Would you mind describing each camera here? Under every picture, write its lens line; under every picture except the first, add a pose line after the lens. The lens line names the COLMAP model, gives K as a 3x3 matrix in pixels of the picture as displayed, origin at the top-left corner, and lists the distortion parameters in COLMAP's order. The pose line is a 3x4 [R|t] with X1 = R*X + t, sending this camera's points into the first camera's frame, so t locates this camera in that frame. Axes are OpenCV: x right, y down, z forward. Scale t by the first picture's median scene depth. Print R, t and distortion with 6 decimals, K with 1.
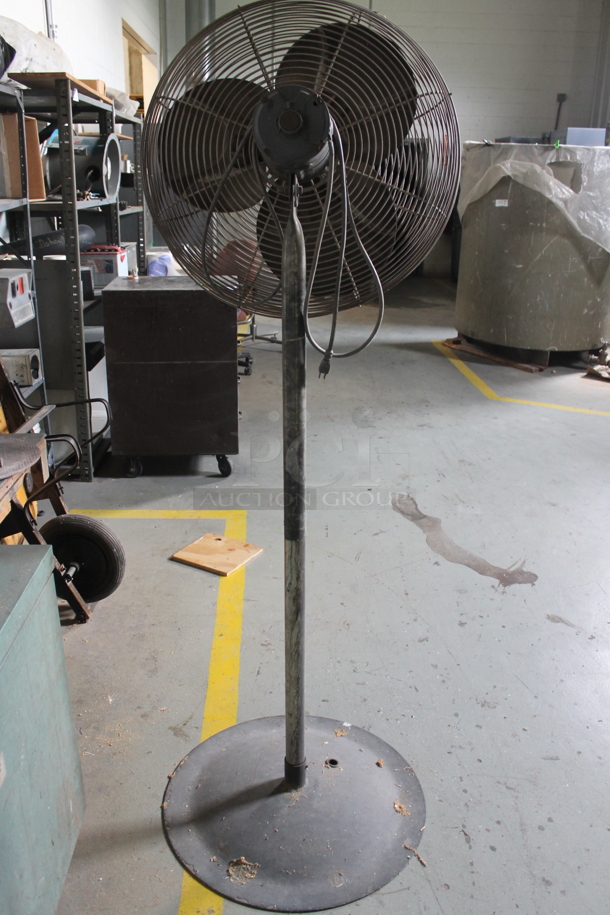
lens RADIAL K [[782.0, 0, 302.2], [0, 782.0, 453.2], [0, 0, 1]] dist [-0.163079, 0.136765]
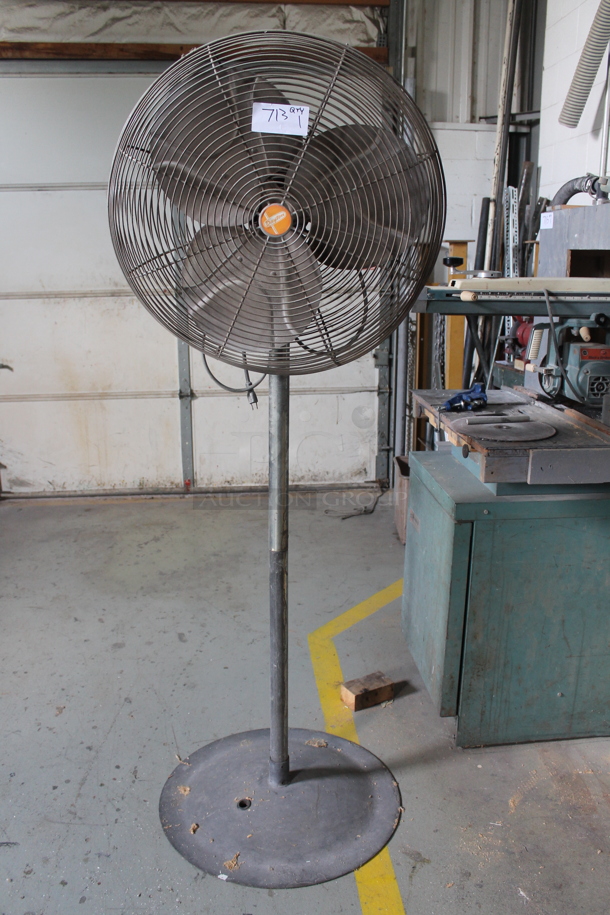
lens RADIAL K [[782.0, 0, 295.8], [0, 782.0, 454.9], [0, 0, 1]] dist [-0.163079, 0.136765]
pose [[-0.998715, 0.005629, -0.050361, 0.020211], [-0.023674, 0.826870, 0.561895, -0.564782], [0.044804, 0.562365, -0.825674, 1.636742]]
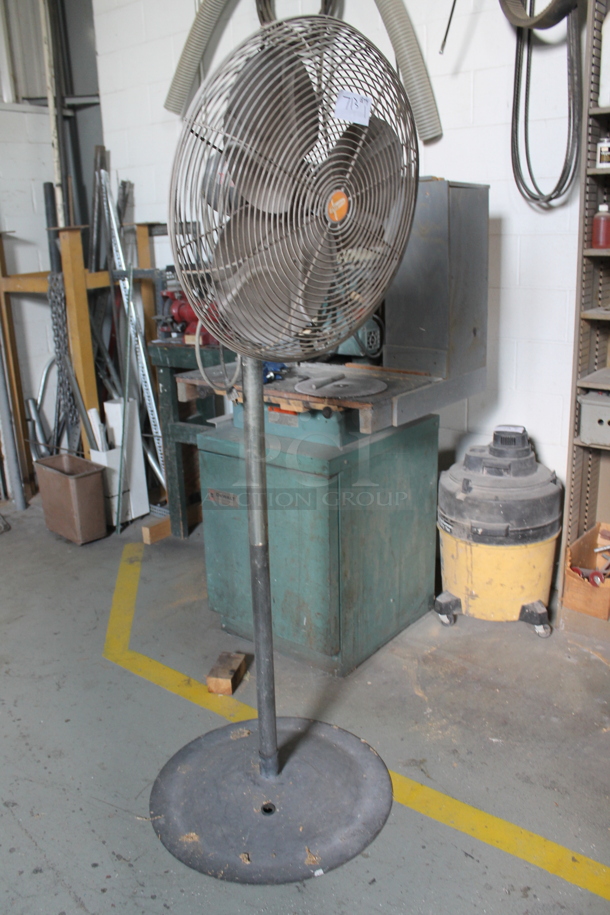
lens RADIAL K [[782.0, 0, 297.1], [0, 782.0, 455.3], [0, 0, 1]] dist [-0.163079, 0.136765]
pose [[-0.651974, 0.232256, -0.721794, 0.640740], [-0.226689, 0.848689, 0.477849, -0.476147], [0.723562, 0.475167, -0.500674, 1.353394]]
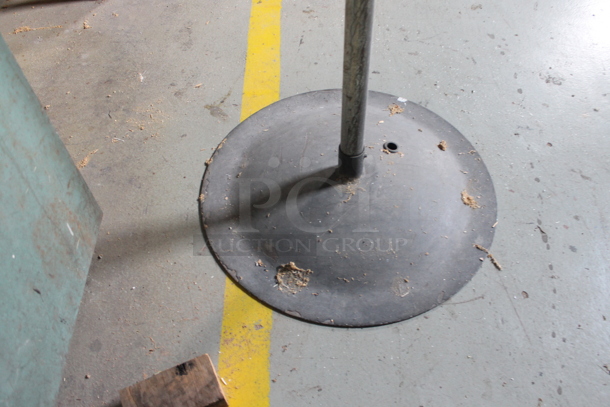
lens RADIAL K [[521.3, 0, 307.6], [0, 521.3, 204.2], [0, 0, 1]] dist [-0.163079, 0.136765]
pose [[0.999528, -0.001472, -0.030695, -0.039052], [0.018183, 0.833573, 0.552110, 0.137863], [0.024774, -0.552407, 0.833206, 0.489981]]
